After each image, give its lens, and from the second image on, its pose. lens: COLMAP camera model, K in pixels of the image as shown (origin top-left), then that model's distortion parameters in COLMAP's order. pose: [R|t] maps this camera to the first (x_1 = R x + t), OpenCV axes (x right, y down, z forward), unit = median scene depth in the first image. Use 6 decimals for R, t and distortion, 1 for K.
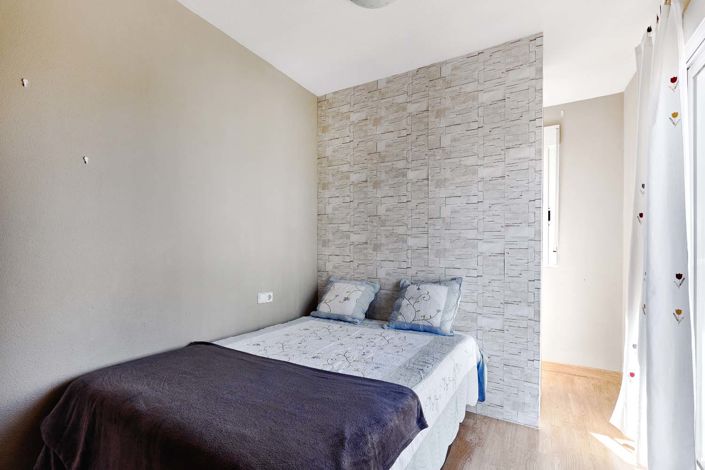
lens RADIAL K [[319.2, 0, 351.7], [0, 319.2, 240.0], [0, 0, 1]] dist [0.005048, -0.000359]
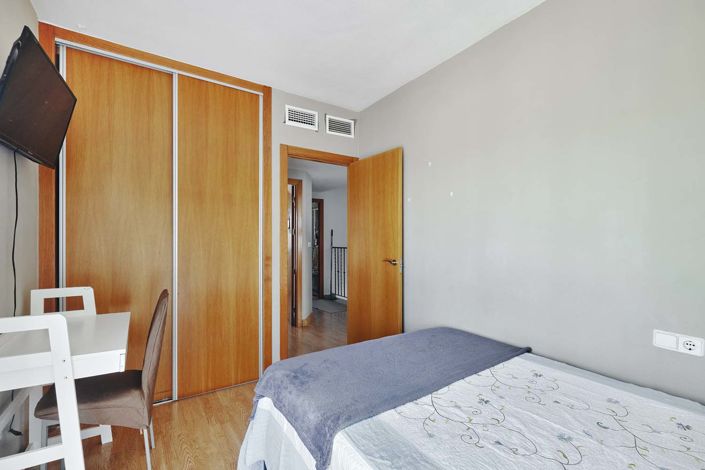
lens RADIAL K [[319.2, 0, 351.0], [0, 319.2, 238.2], [0, 0, 1]] dist [0.005048, -0.000359]
pose [[-0.422139, -0.021199, -0.906283, 0.617264], [0.012912, 0.999485, -0.029393, 0.011104], [0.906439, -0.024110, -0.421648, 0.939038]]
